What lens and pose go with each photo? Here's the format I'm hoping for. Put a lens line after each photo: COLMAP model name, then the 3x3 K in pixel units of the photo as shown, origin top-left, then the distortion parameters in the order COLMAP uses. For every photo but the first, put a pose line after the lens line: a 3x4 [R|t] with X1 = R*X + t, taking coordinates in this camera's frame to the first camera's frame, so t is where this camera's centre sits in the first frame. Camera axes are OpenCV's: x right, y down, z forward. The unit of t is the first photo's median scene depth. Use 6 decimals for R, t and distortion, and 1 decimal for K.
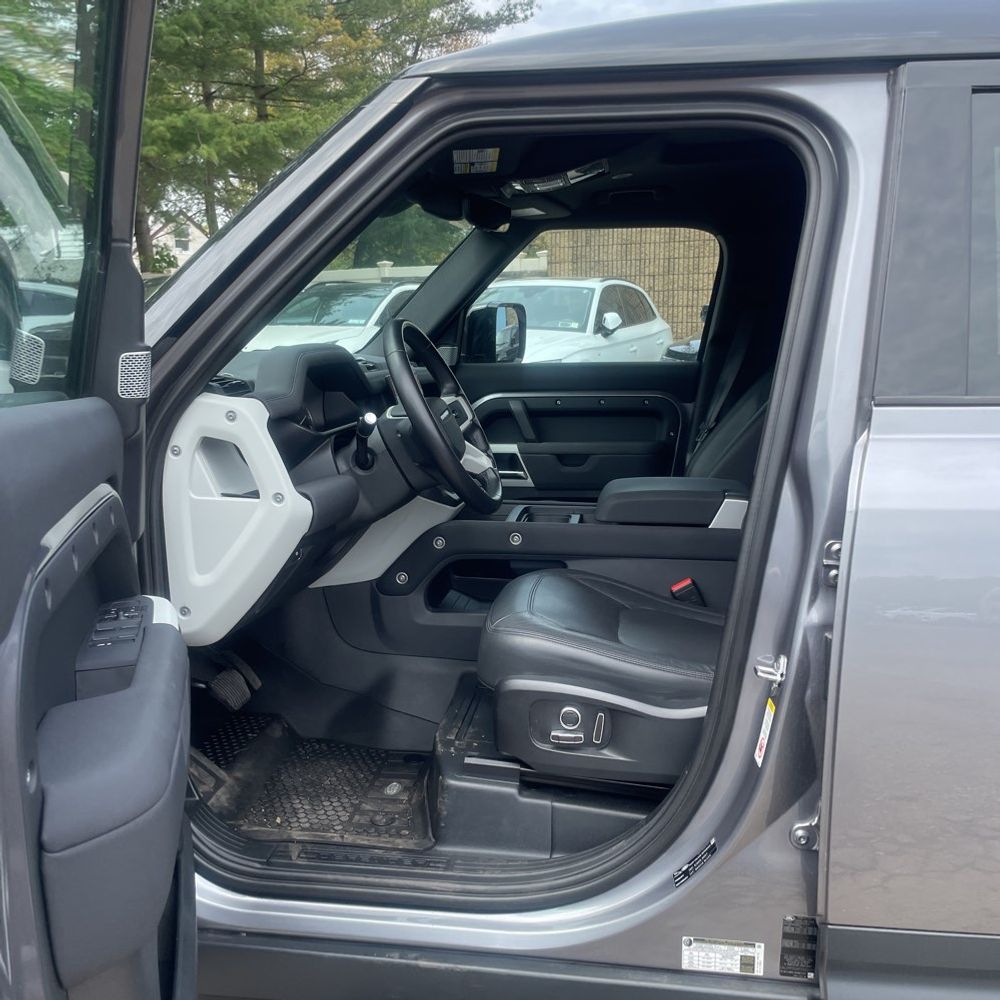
lens RADIAL K [[1015.9, 0, 481.1], [0, 1015.9, 503.2], [0, 0, 1]] dist [0.126268, -0.186202]
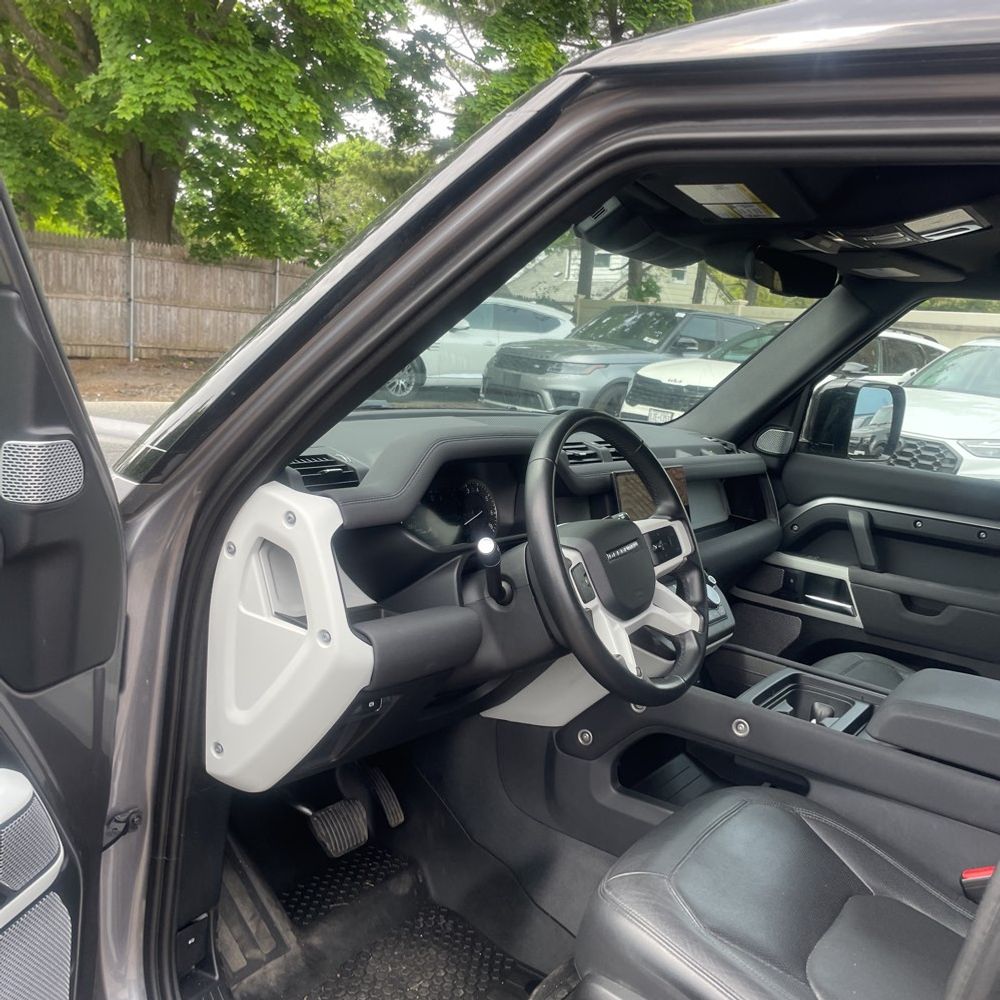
lens RADIAL K [[1015.9, 0, 481.1], [0, 1015.9, 503.2], [0, 0, 1]] dist [0.126268, -0.186202]
pose [[0.896674, 0.165694, -0.410514, 0.153177], [-0.177786, 0.984029, 0.008846, -0.101536], [0.405424, 0.065052, 0.911811, 0.289856]]
